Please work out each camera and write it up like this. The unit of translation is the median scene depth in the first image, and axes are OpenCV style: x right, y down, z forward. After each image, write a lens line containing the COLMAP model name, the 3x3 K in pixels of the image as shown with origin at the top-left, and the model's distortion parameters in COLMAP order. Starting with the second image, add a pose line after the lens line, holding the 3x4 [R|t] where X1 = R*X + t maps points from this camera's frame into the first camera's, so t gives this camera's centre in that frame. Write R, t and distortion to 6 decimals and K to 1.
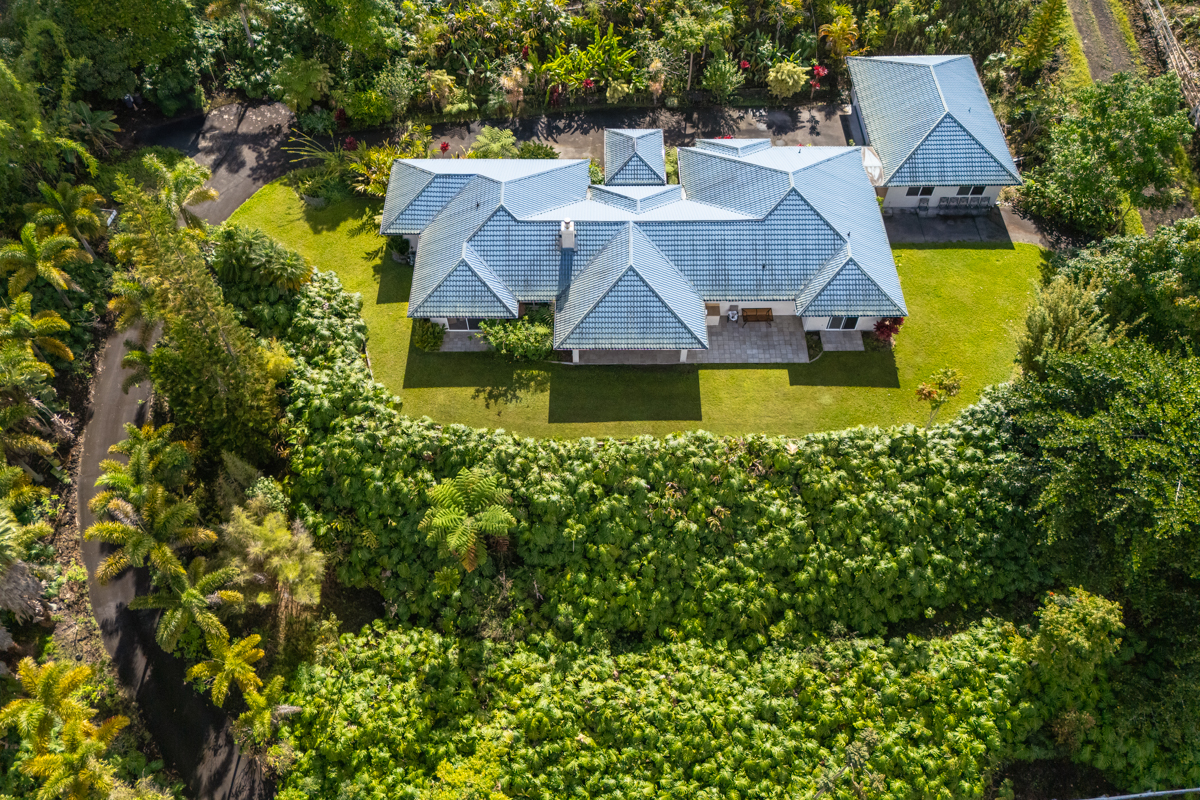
lens RADIAL K [[814.4, 0, 599.1], [0, 814.4, 399.8], [0, 0, 1]] dist [0.005253, -0.009007]
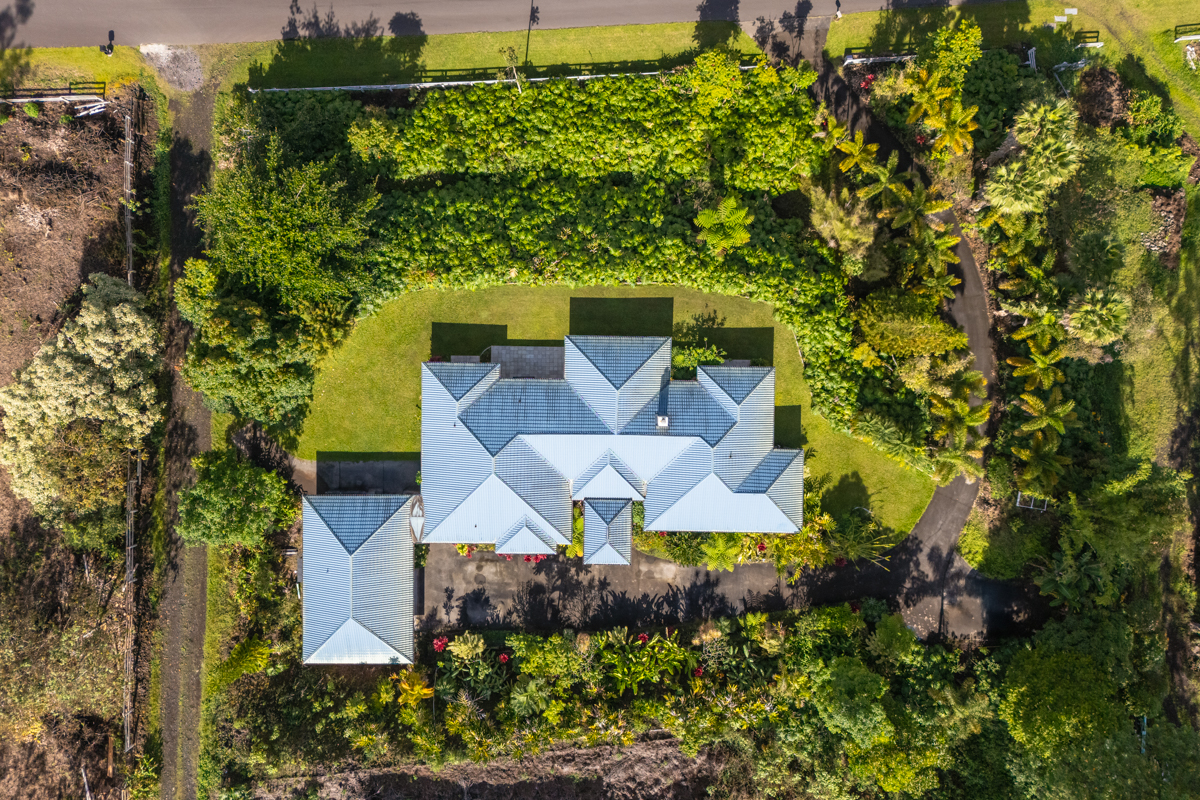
lens RADIAL K [[814.4, 0, 599.5], [0, 814.4, 399.1], [0, 0, 1]] dist [0.005253, -0.009007]
pose [[-0.999858, -0.016827, 0.000740, 0.072569], [0.015025, -0.871174, 0.490744, -0.911613], [-0.007613, 0.490685, 0.871304, -0.219527]]
